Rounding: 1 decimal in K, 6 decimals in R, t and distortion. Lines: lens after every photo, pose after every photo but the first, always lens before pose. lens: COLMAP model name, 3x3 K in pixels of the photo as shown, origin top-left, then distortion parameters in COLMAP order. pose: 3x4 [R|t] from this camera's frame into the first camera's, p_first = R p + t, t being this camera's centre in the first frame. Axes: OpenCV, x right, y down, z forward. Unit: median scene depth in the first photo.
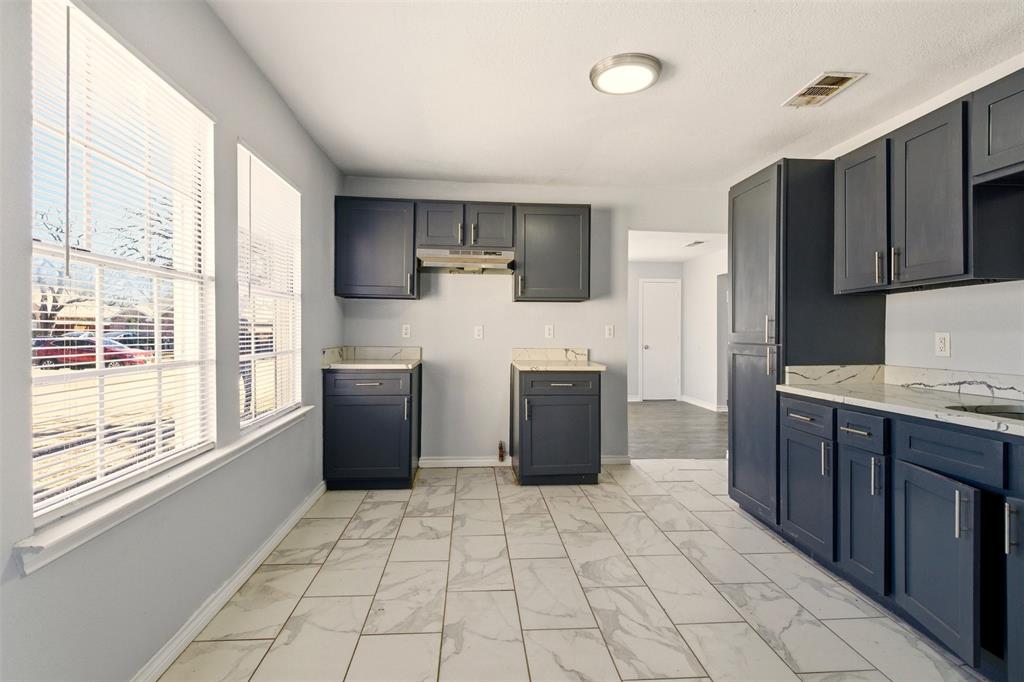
lens RADIAL K [[515.7, 0, 513.5], [0, 515.7, 335.2], [0, 0, 1]] dist [-0.000084, -0.000300]
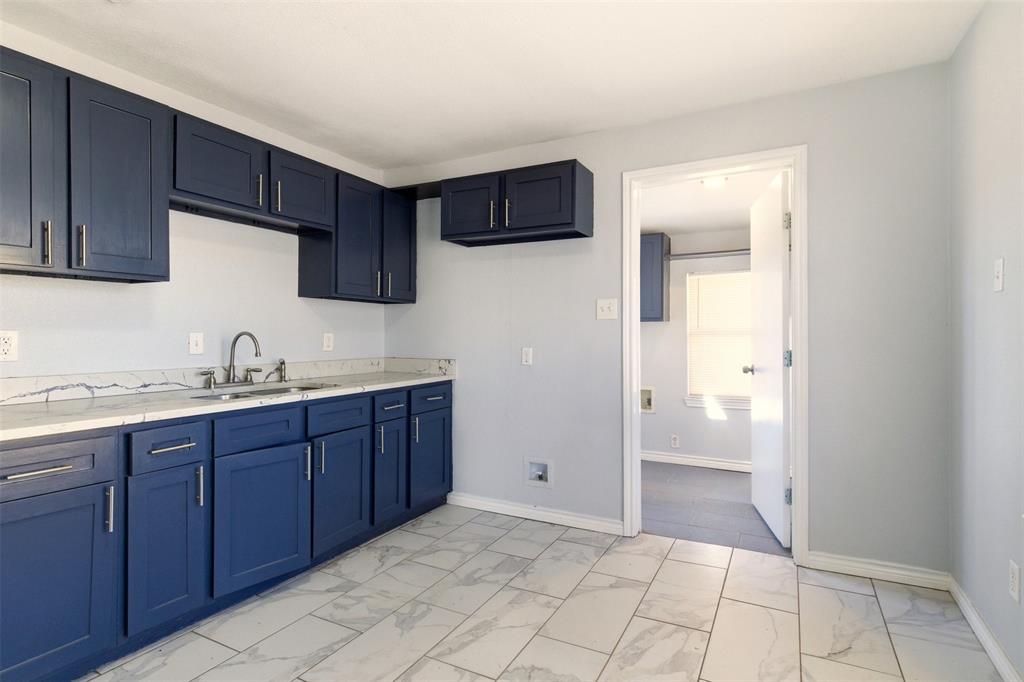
lens RADIAL K [[515.7, 0, 516.2], [0, 515.7, 336.4], [0, 0, 1]] dist [-0.000084, -0.000300]
pose [[-0.843798, -0.009671, 0.536574, -0.272258], [-0.006894, 0.999950, 0.007181, -0.008571], [-0.536617, 0.002360, -0.843823, 1.399652]]
